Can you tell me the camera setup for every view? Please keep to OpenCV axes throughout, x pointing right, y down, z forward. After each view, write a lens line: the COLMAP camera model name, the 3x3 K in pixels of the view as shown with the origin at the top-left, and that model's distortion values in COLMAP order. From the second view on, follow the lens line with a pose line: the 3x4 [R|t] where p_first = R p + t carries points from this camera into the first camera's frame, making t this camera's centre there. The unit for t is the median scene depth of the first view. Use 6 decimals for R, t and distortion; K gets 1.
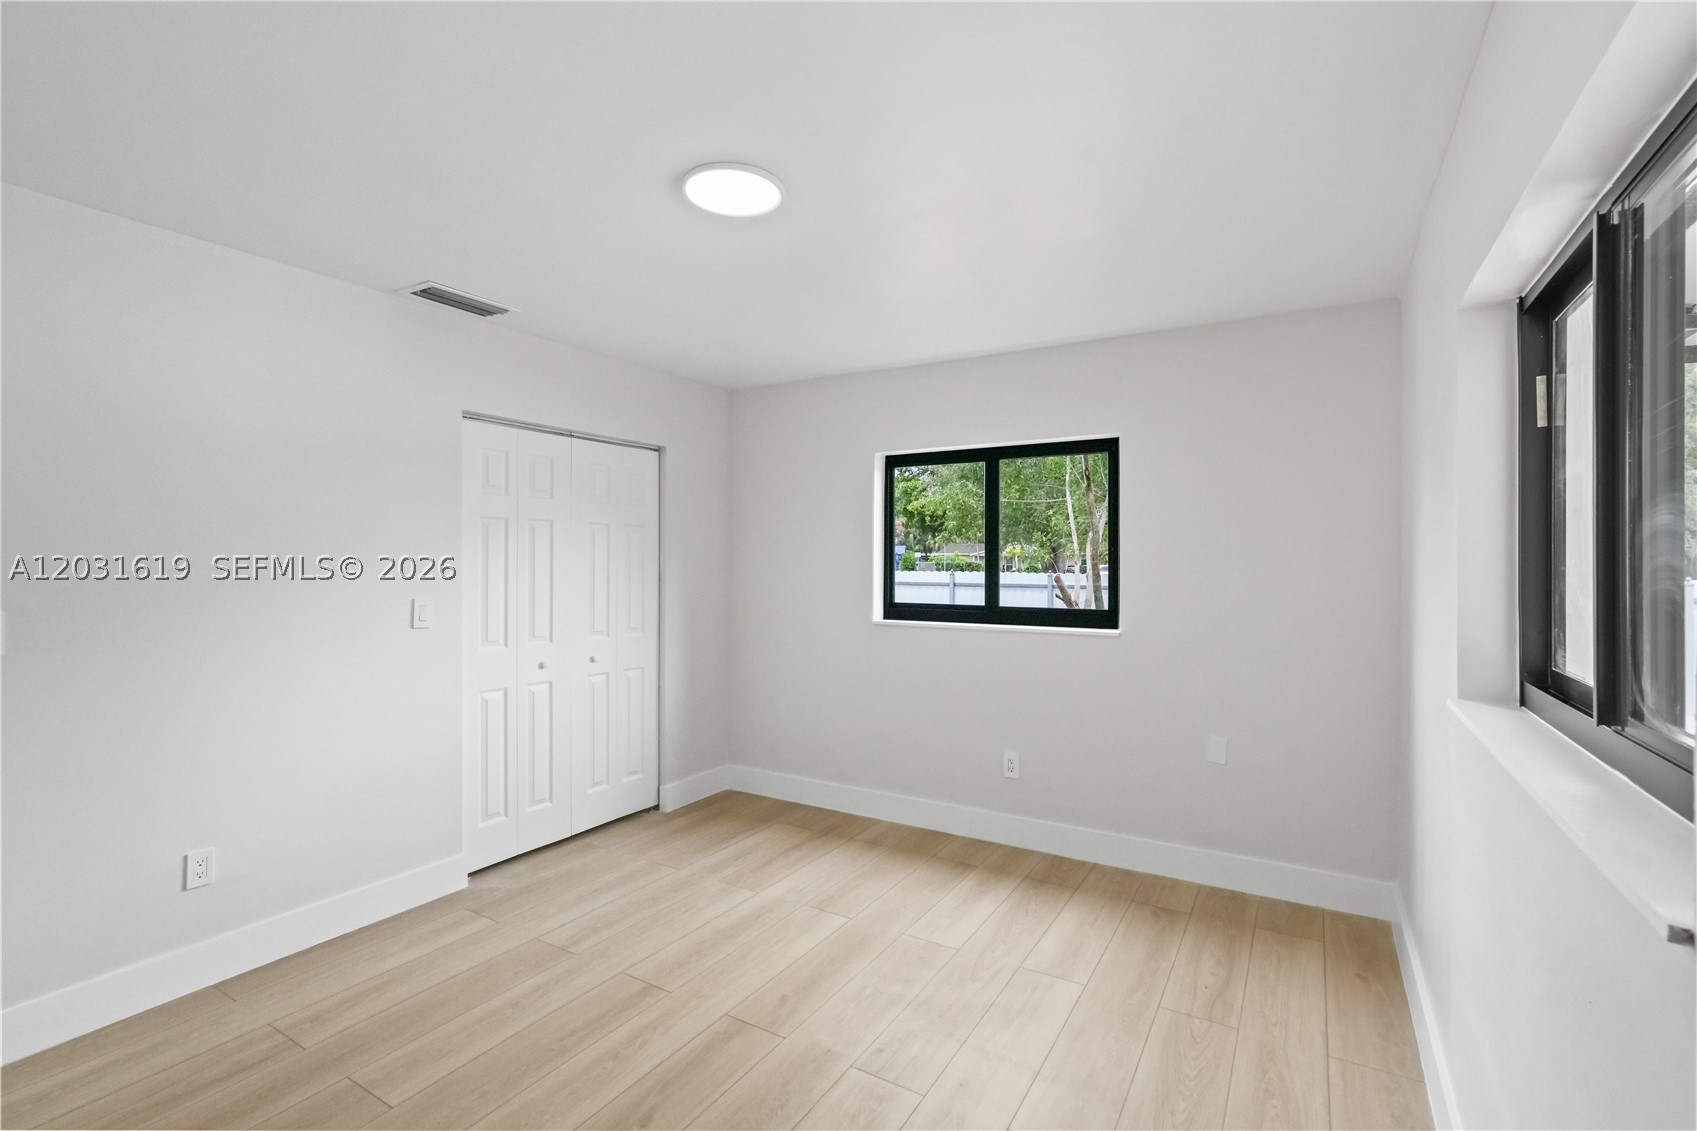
lens RADIAL K [[772.9, 0, 852.0], [0, 772.9, 555.0], [0, 0, 1]] dist [-0.025958, 0.018597]
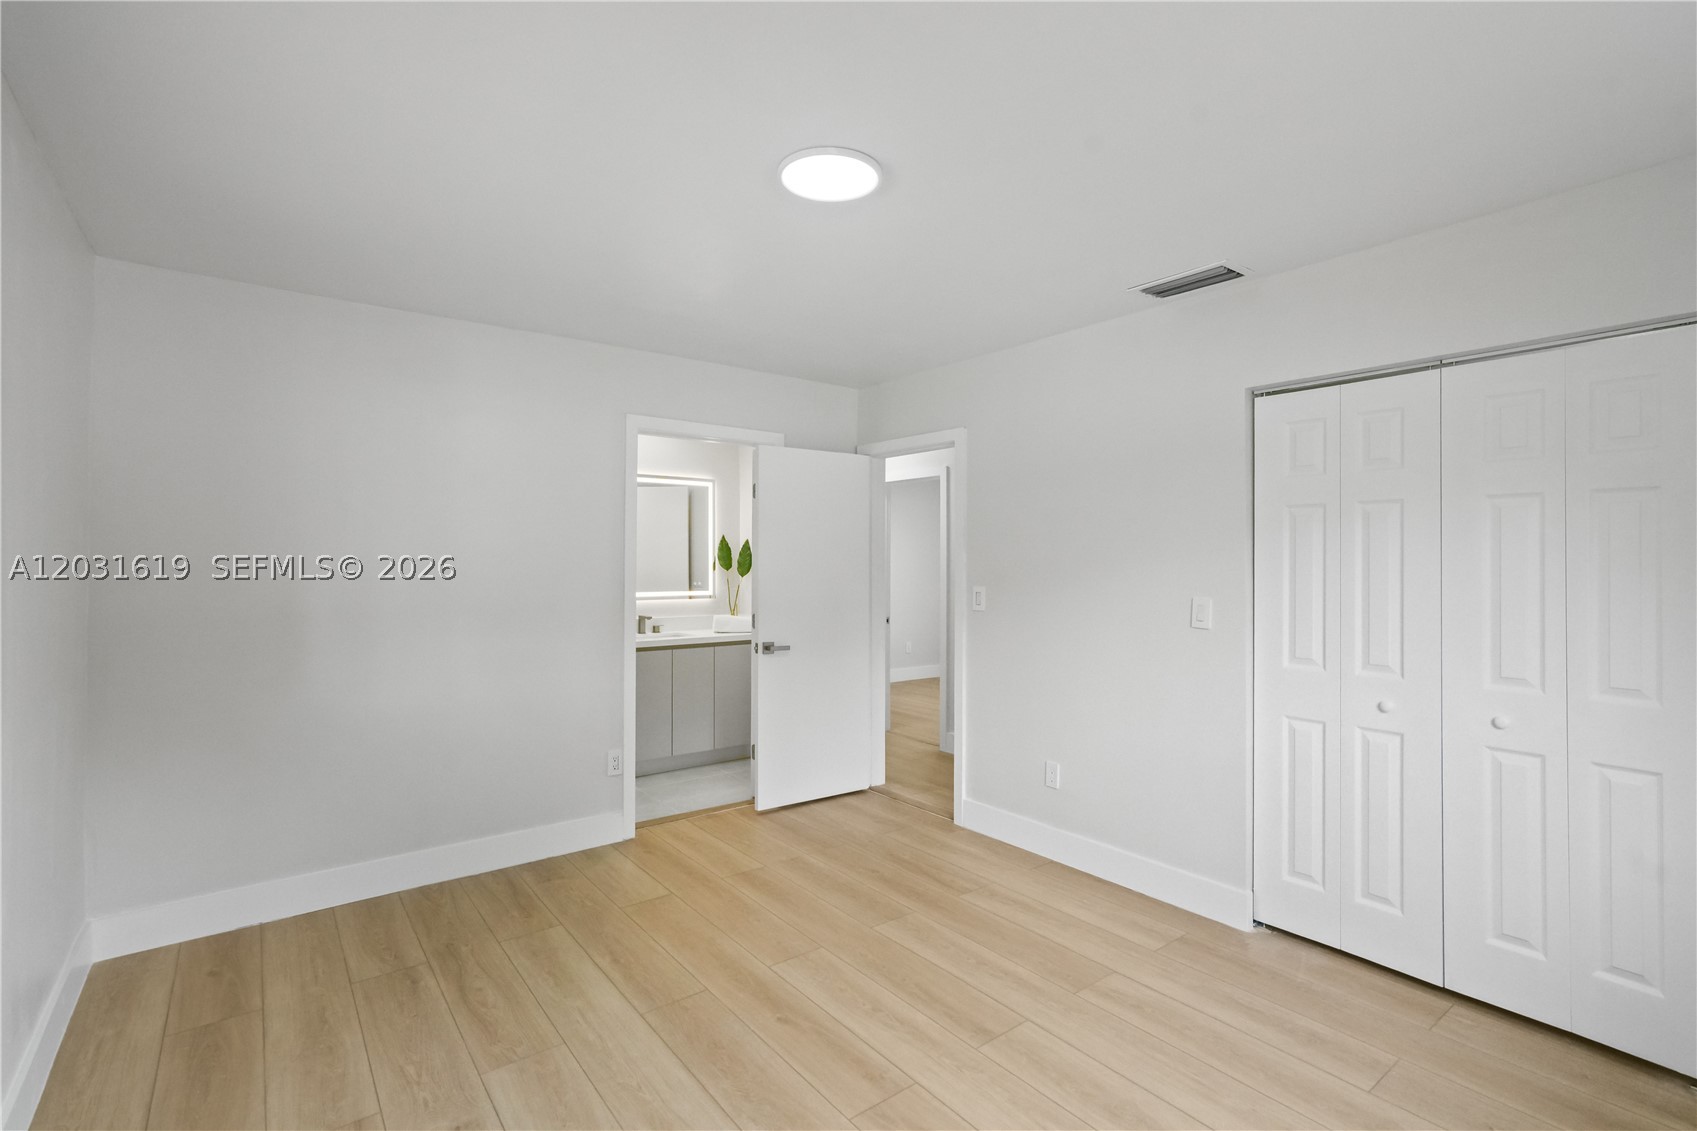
lens RADIAL K [[772.9, 0, 852.0], [0, 772.9, 555.0], [0, 0, 1]] dist [-0.025958, 0.018597]
pose [[-0.360276, -0.014797, -0.932728, 0.525478], [0.002685, 0.999854, -0.016899, 0.018149], [0.932842, -0.008593, -0.360183, 0.979397]]
